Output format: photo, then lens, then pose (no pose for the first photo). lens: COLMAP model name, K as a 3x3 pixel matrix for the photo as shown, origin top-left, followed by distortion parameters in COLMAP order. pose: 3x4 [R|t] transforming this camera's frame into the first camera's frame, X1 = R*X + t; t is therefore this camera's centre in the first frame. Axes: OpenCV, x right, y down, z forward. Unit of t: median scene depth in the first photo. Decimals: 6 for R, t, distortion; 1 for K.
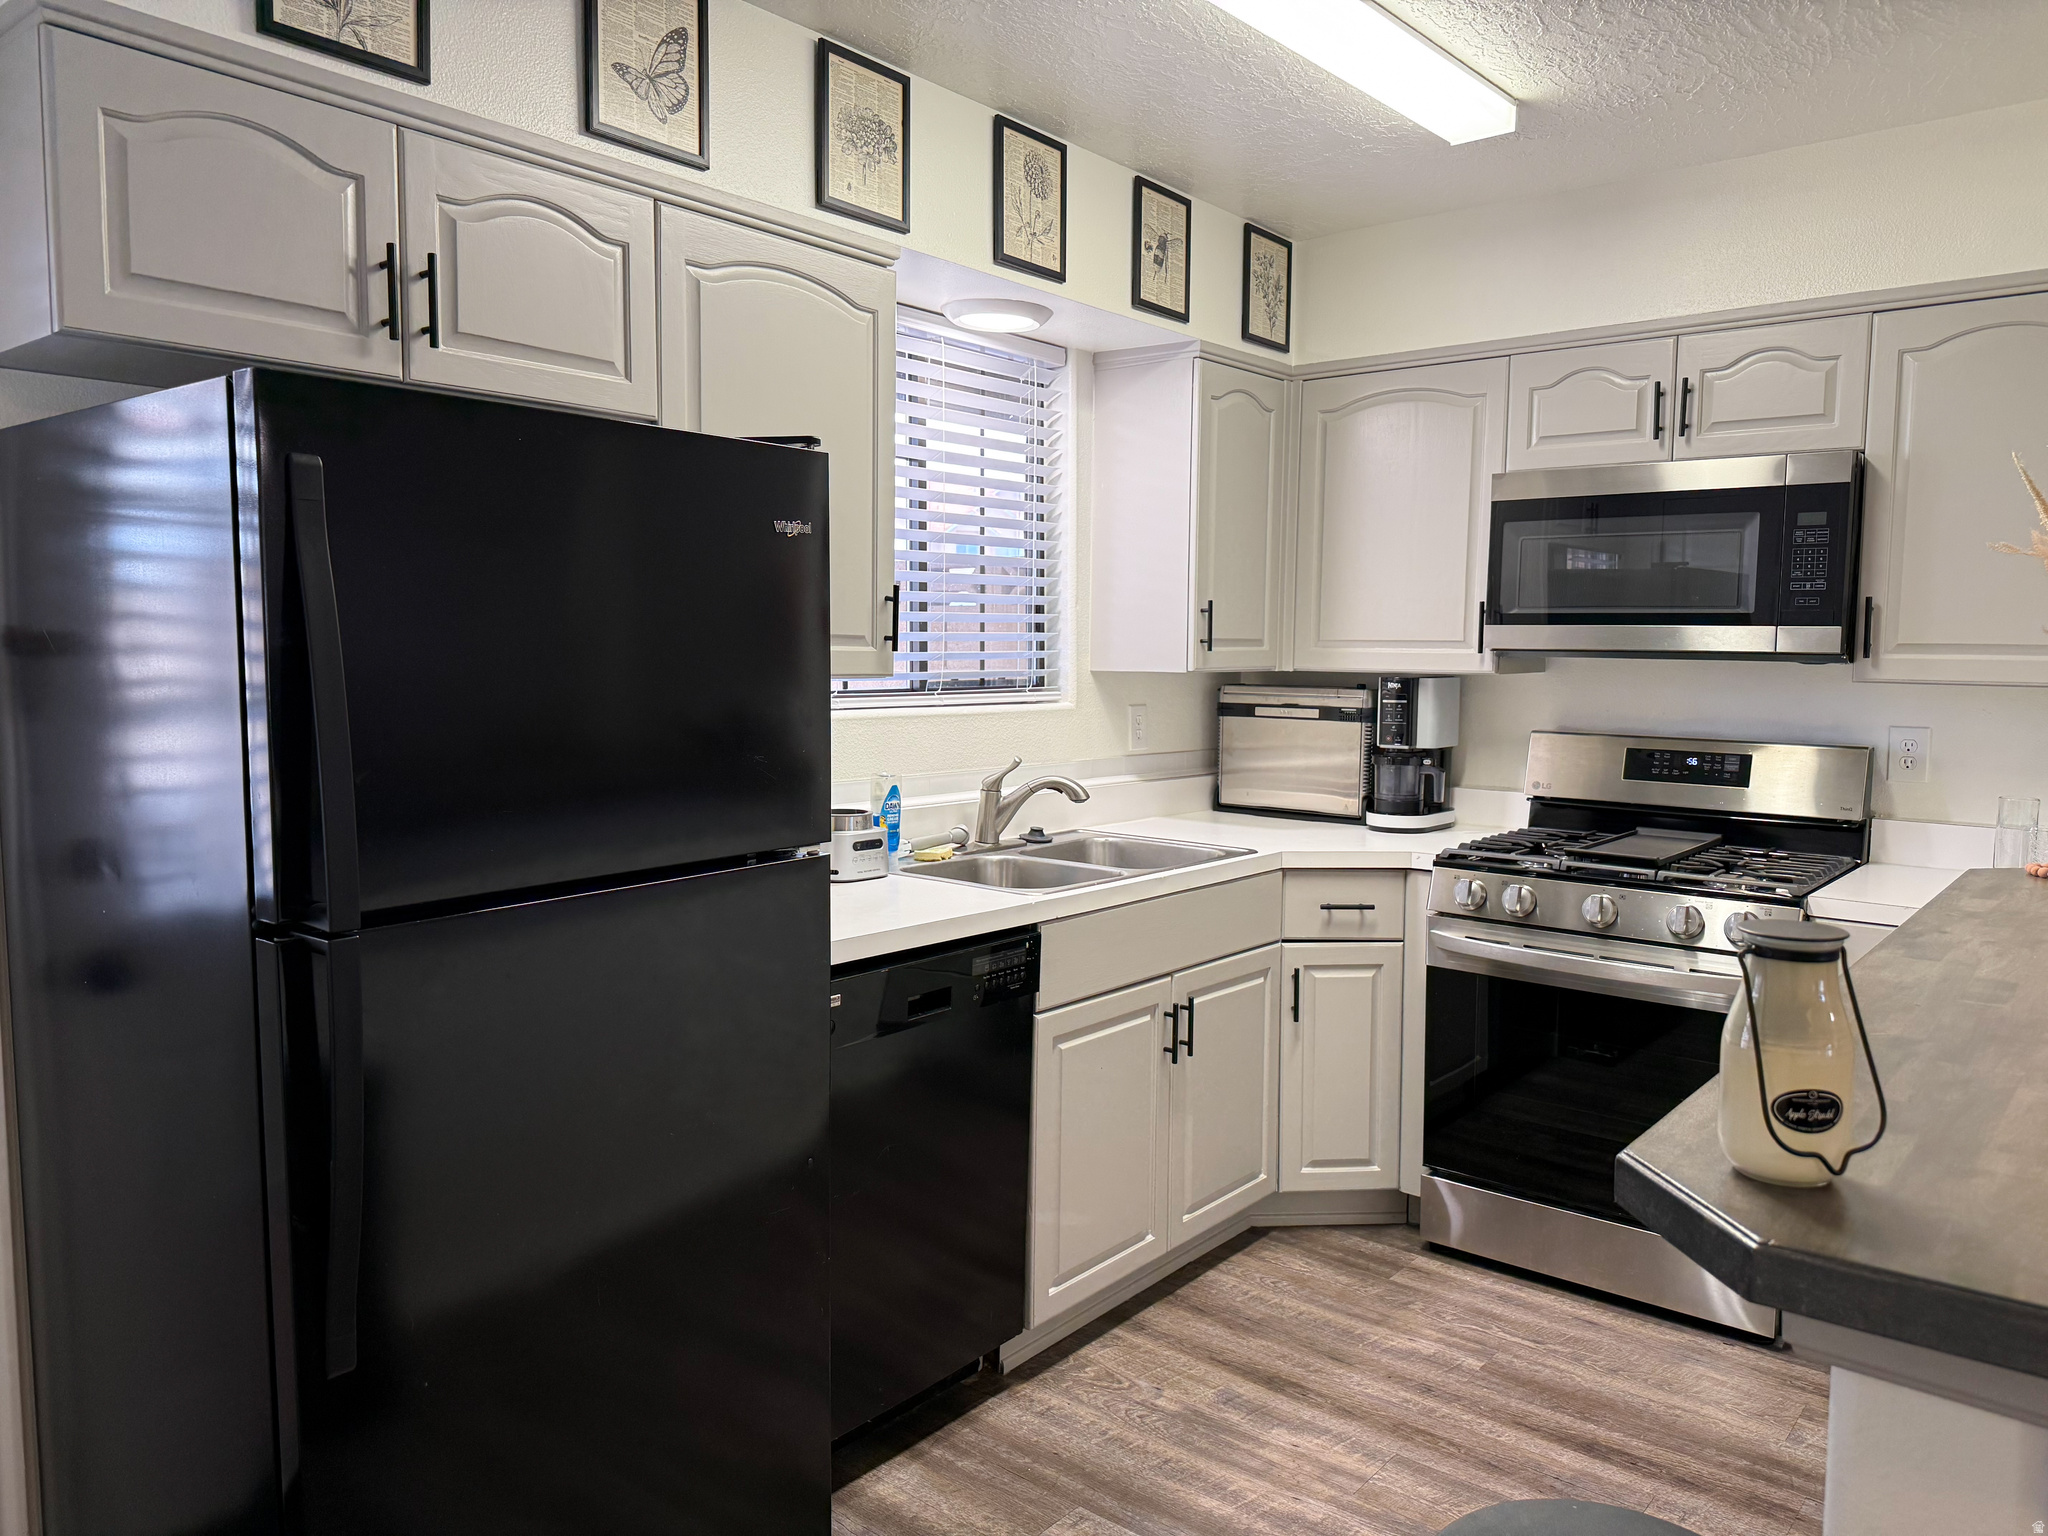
lens RADIAL K [[1443.1, 0, 1044.5], [0, 1443.1, 786.5], [0, 0, 1]] dist [0.059790, -0.070078]
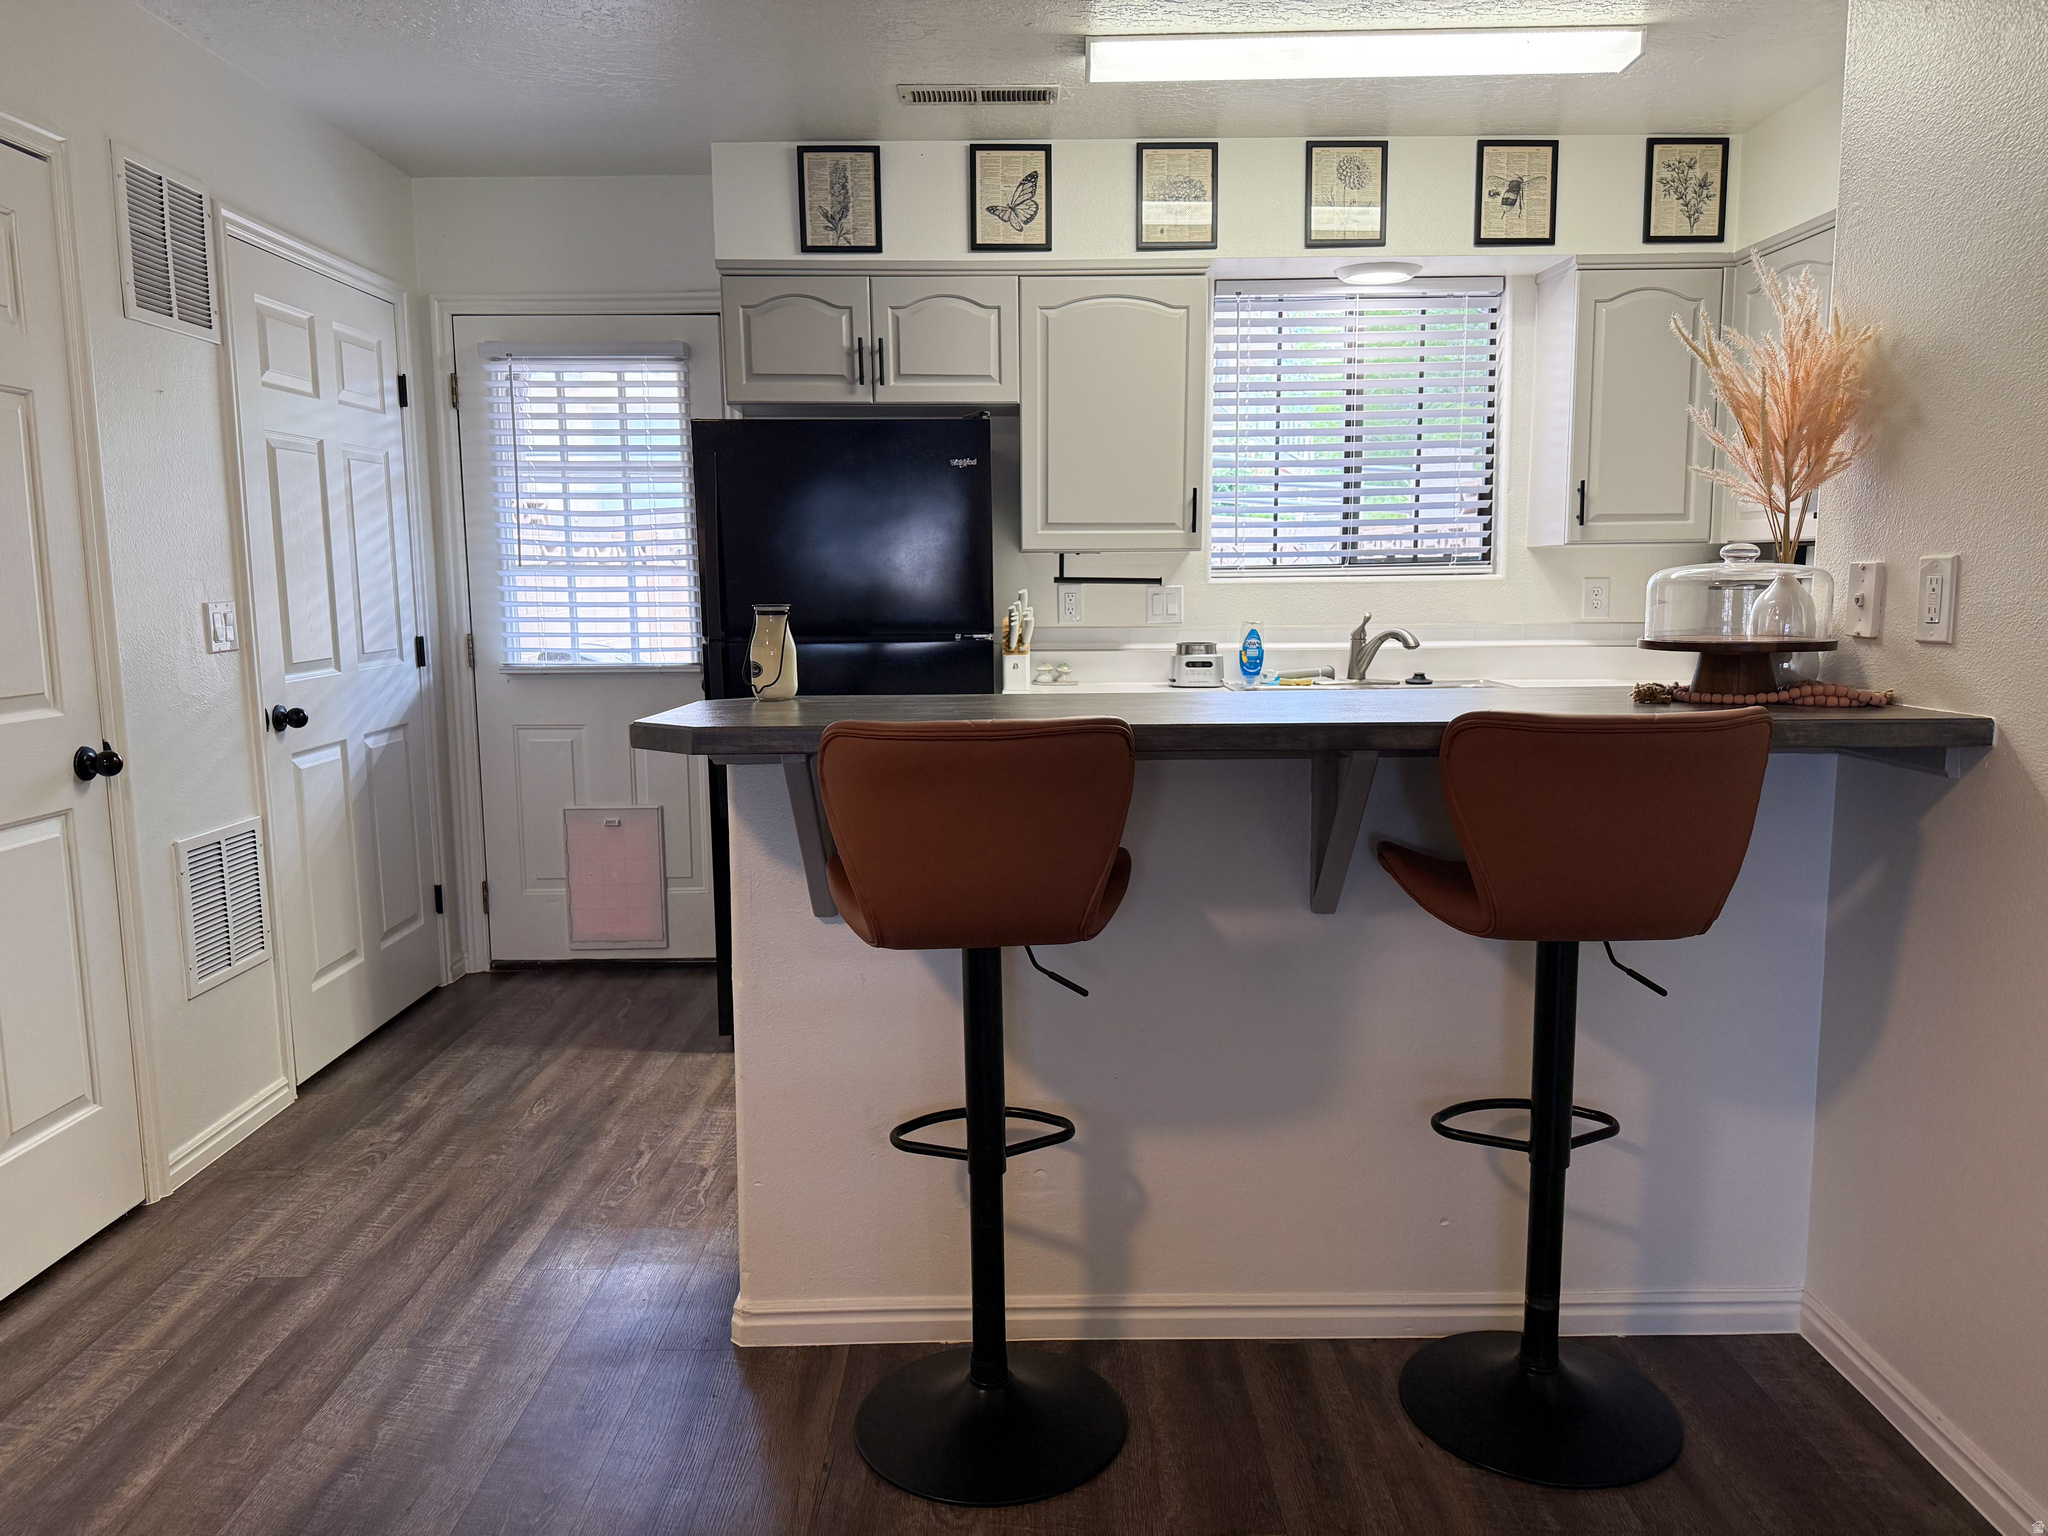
lens RADIAL K [[1443.1, 0, 1024.7], [0, 1443.1, 782.0], [0, 0, 1]] dist [0.059790, -0.070078]
pose [[0.652004, 0.093859, -0.752384, 0.777308], [-0.059435, 0.995582, 0.072692, 0.055306], [0.755883, -0.002677, 0.654701, -0.102599]]
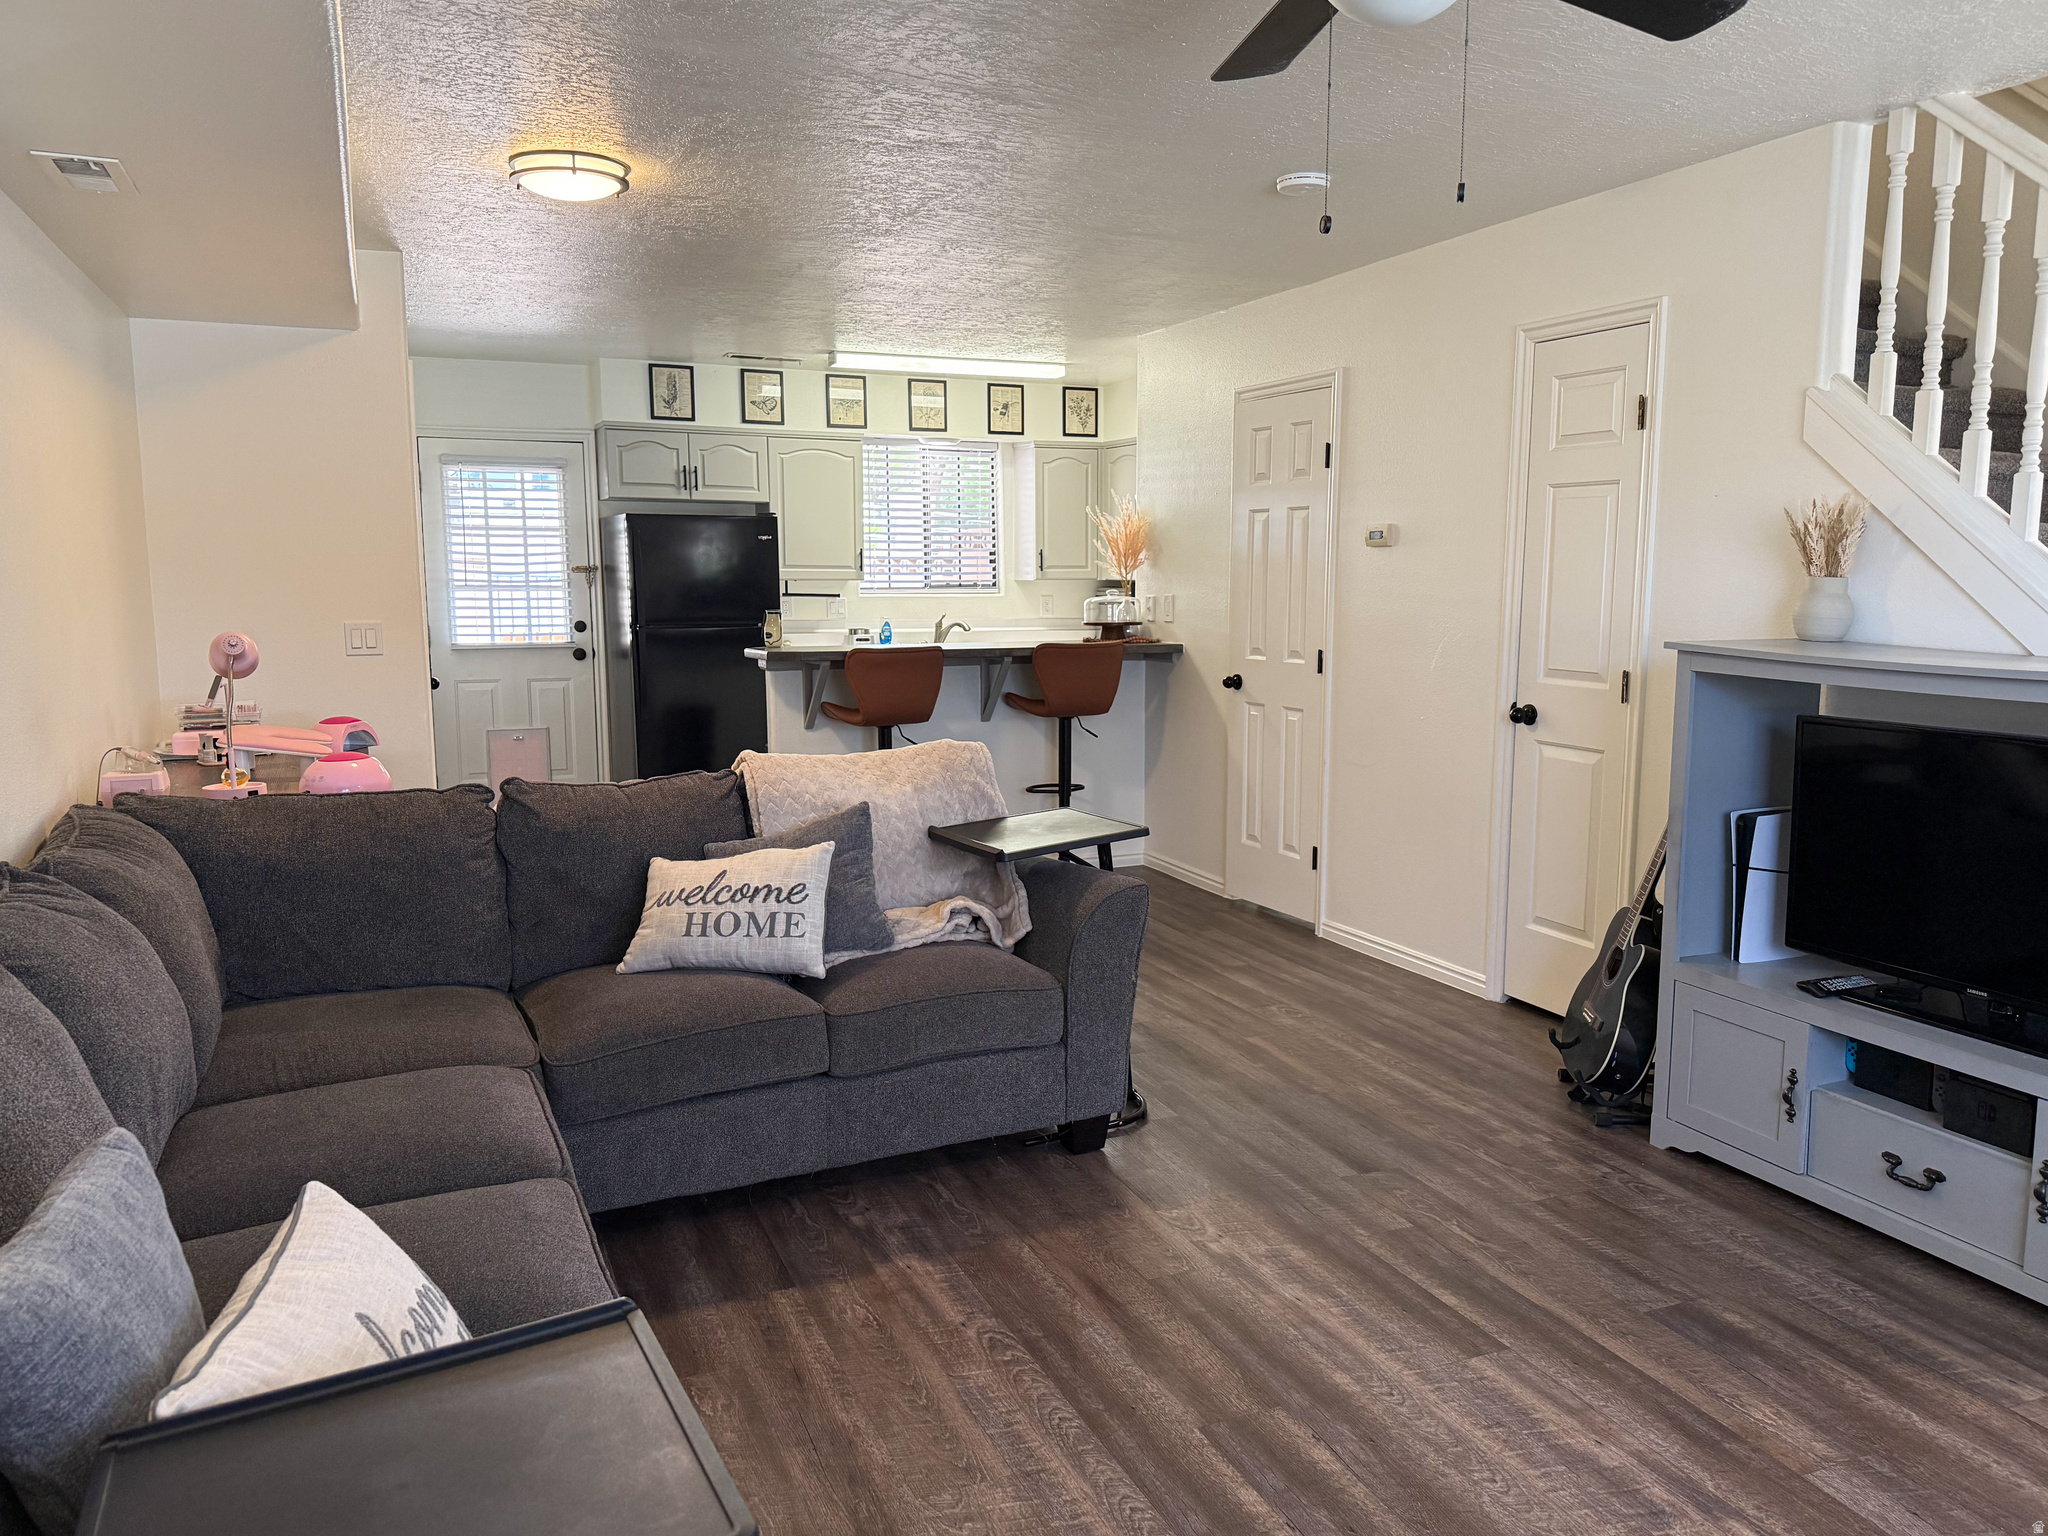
lens RADIAL K [[1443.1, 0, 1060.6], [0, 1443.1, 799.7], [0, 0, 1]] dist [0.059790, -0.070078]
pose [[0.903557, 0.057929, -0.424533, 1.266362], [-0.034229, 0.997411, 0.063250, 0.139483], [0.427098, -0.042619, 0.903200, -1.236441]]
